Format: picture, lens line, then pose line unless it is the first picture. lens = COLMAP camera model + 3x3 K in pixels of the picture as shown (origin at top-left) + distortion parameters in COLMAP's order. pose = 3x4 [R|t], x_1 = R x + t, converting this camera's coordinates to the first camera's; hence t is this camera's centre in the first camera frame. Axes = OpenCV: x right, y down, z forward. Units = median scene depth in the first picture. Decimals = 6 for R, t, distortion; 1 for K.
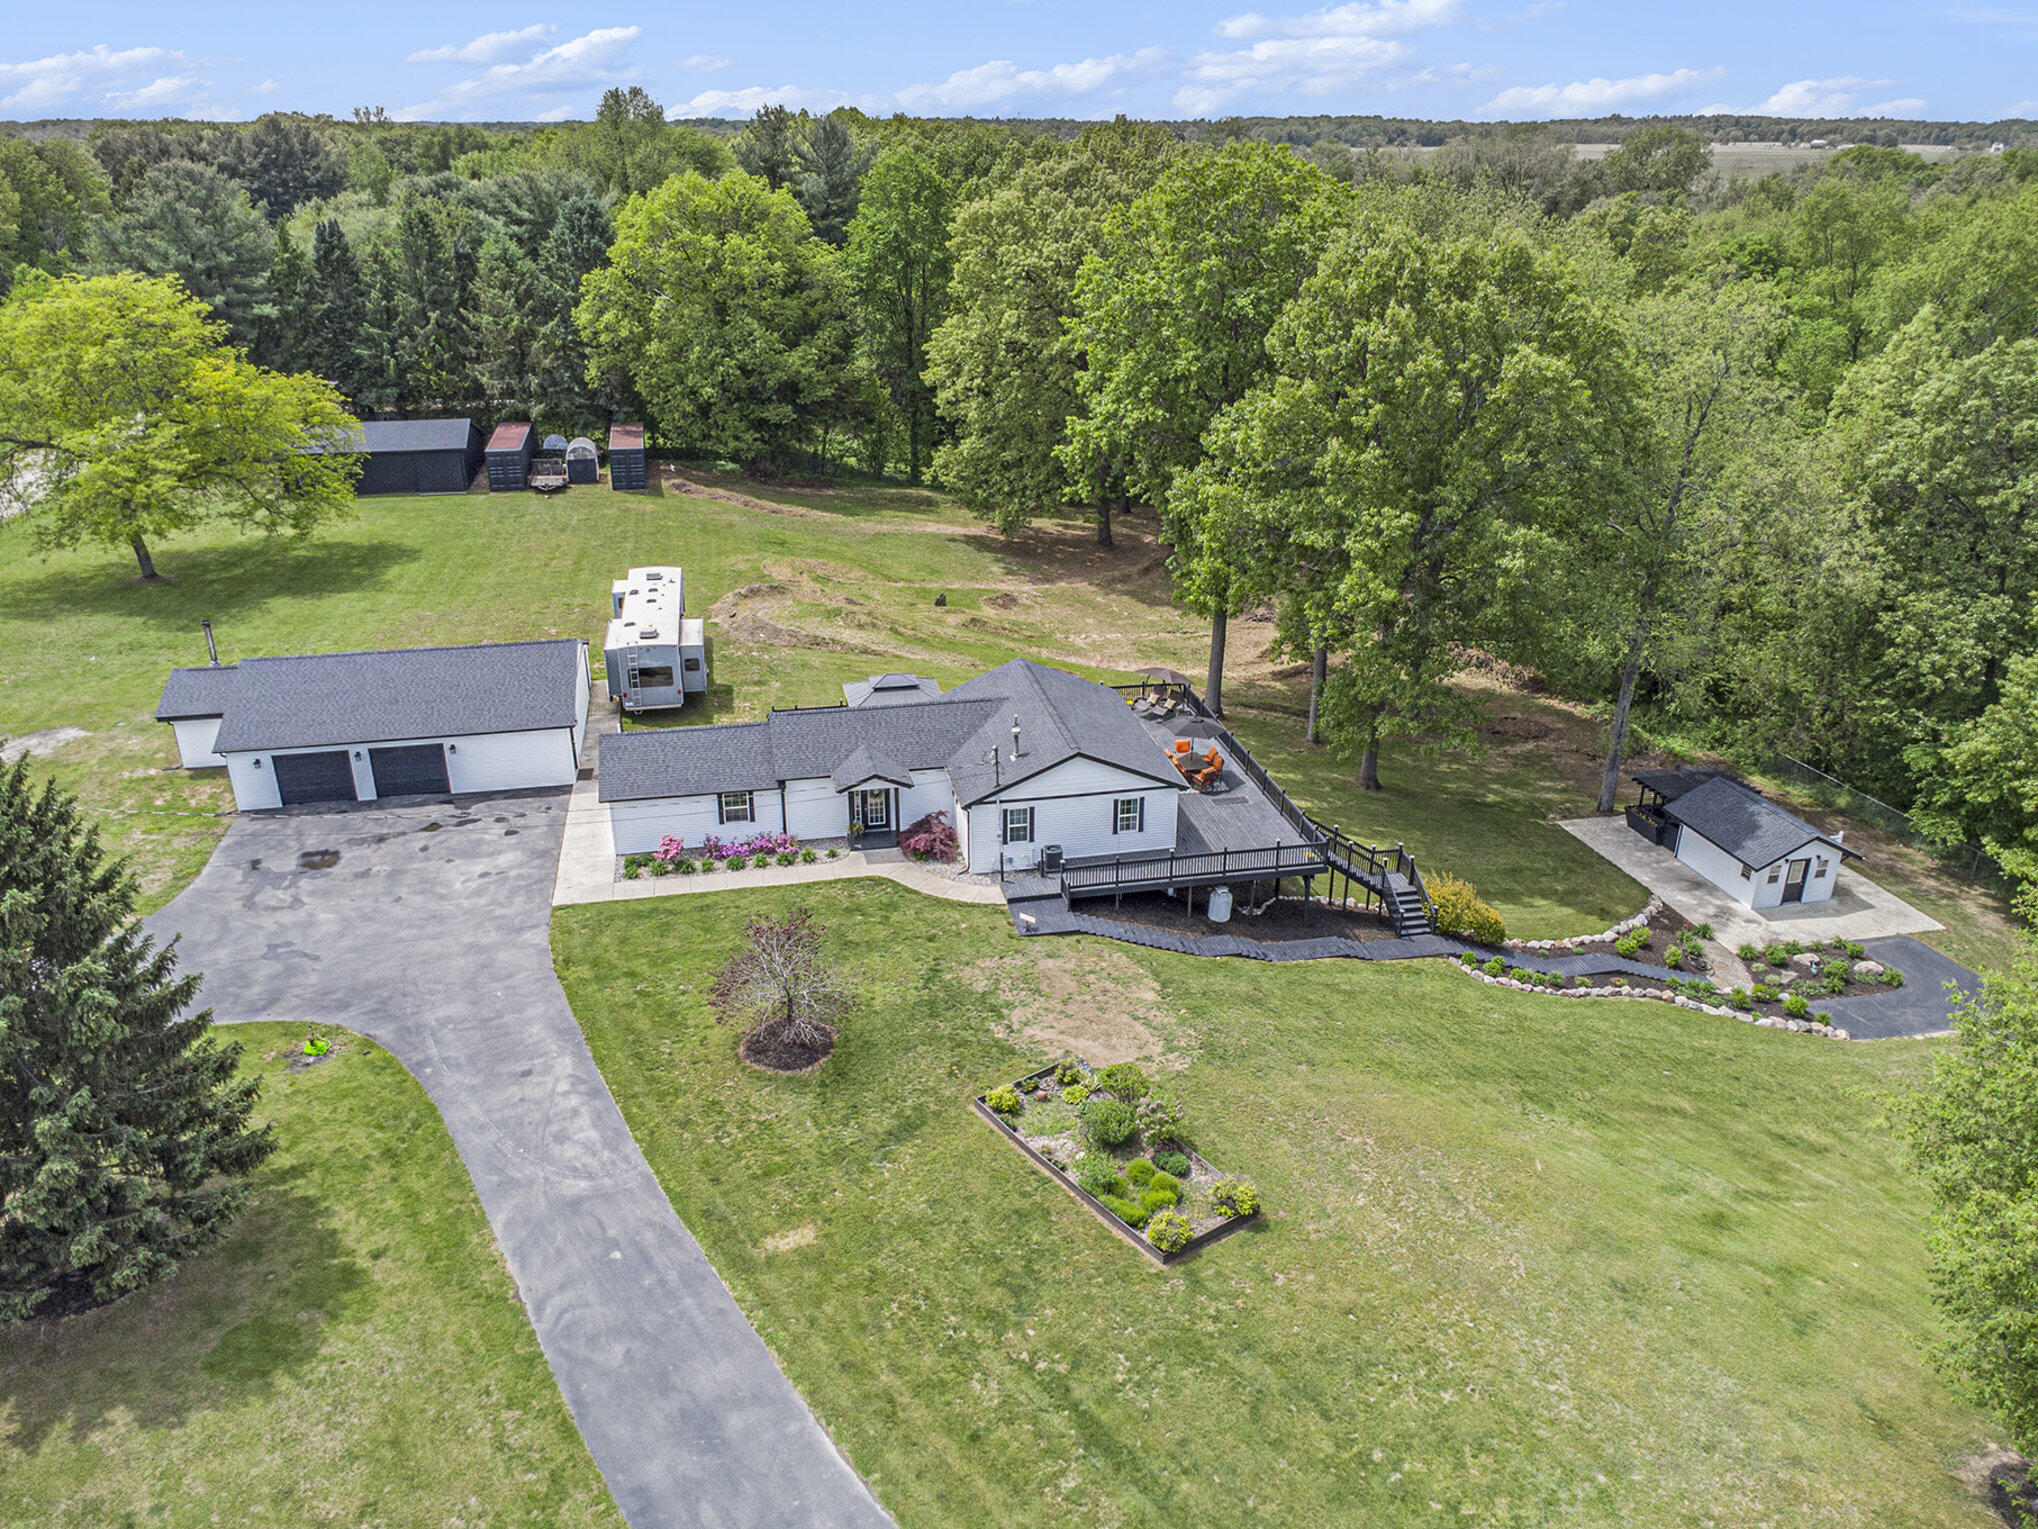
lens RADIAL K [[1405.9, 0, 1088.6], [0, 1405.9, 784.7], [0, 0, 1]] dist [0.029794, -0.001778]
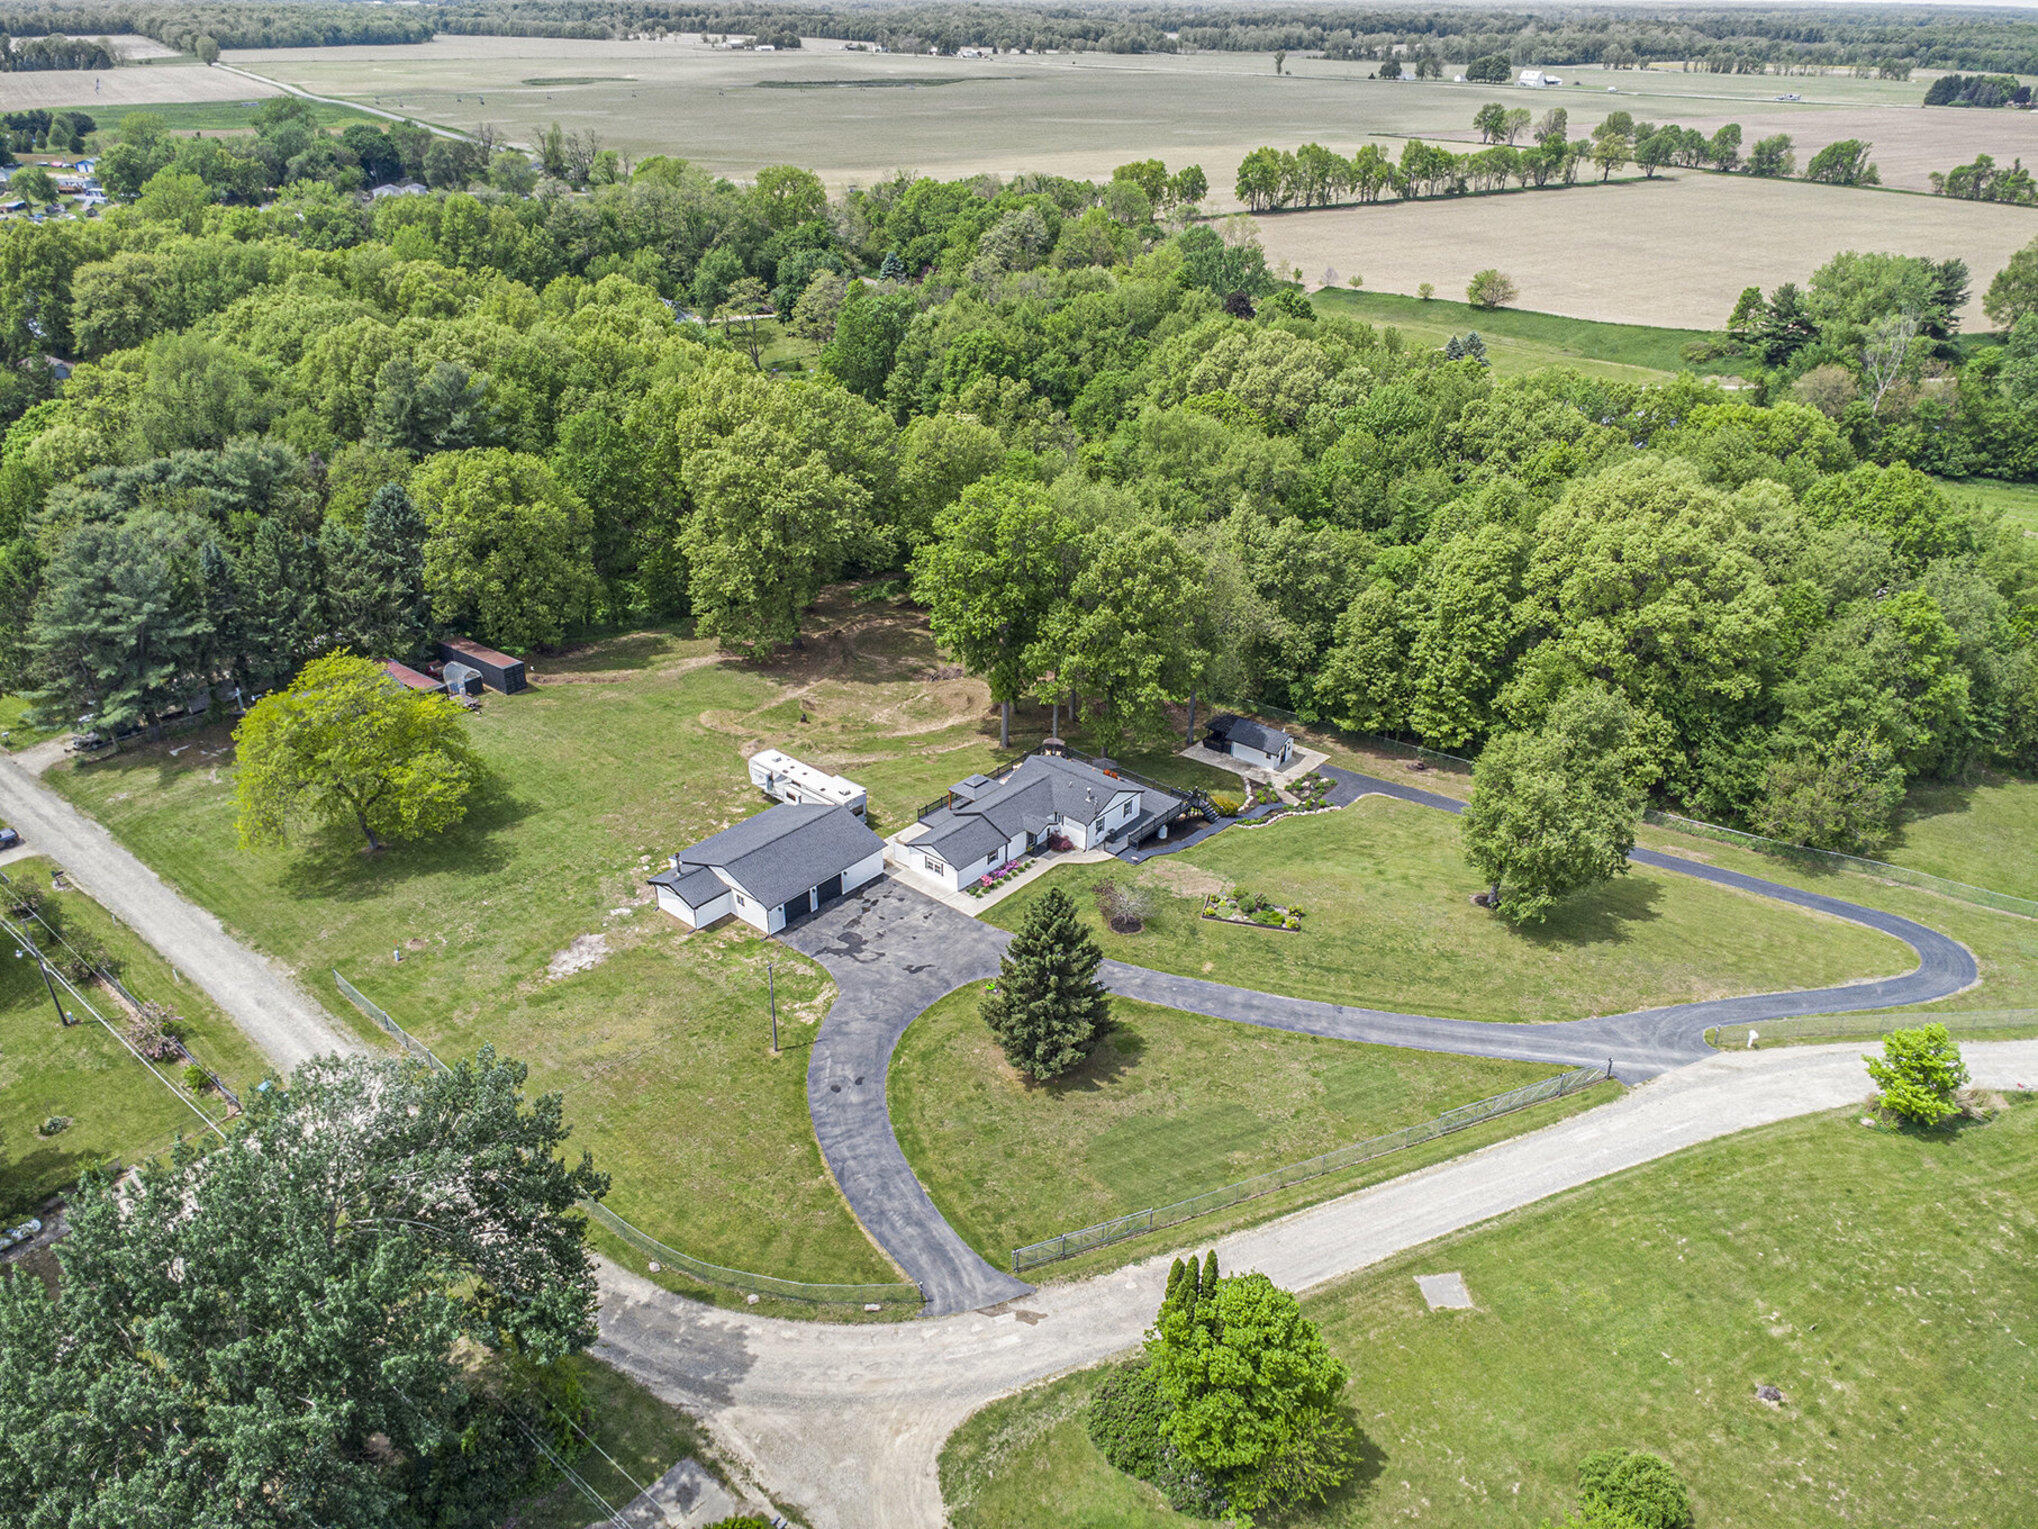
lens RADIAL K [[1469.6, 0, 1015.3], [0, 1469.6, 760.9], [0, 0, 1]] dist [0.014383, -0.006511]
pose [[0.796944, -0.280683, 0.534881, -1.204500], [0.237933, 0.959764, 0.149136, -0.398795], [-0.555219, 0.008413, 0.831661, -0.846412]]
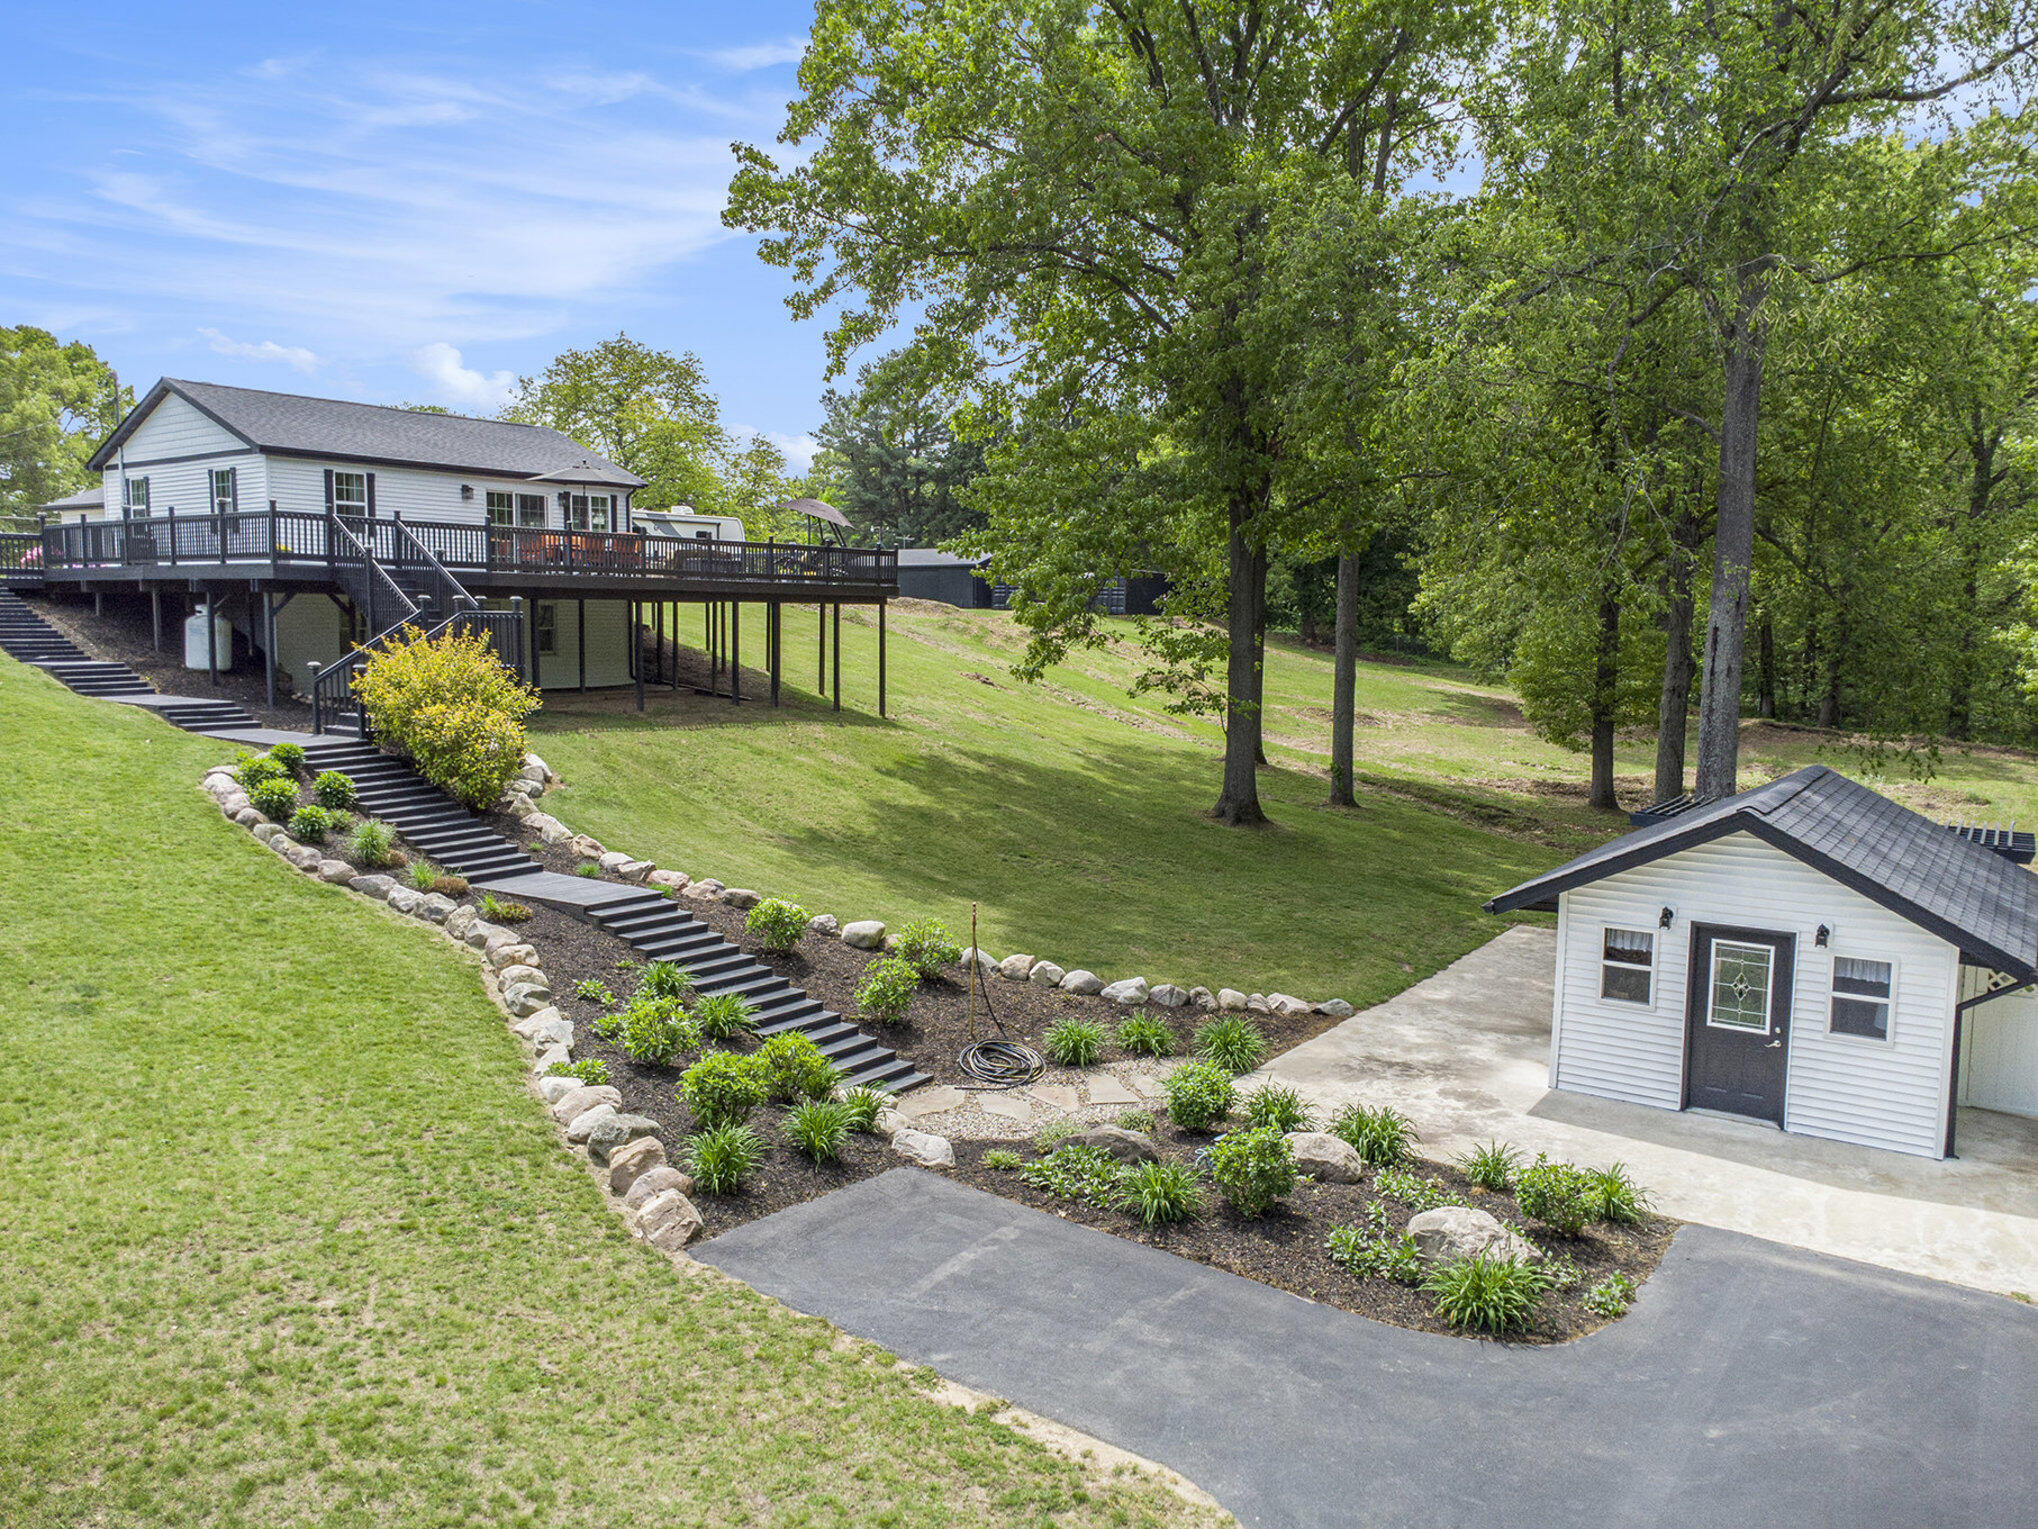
lens RADIAL K [[1469.6, 0, 1015.3], [0, 1469.6, 760.9], [0, 0, 1]] dist [0.014383, -0.006511]
pose [[0.652599, 0.066506, -0.754779, 0.595593], [-0.308048, 0.933388, -0.184101, 0.110237], [0.692258, 0.352652, 0.629616, 0.701805]]
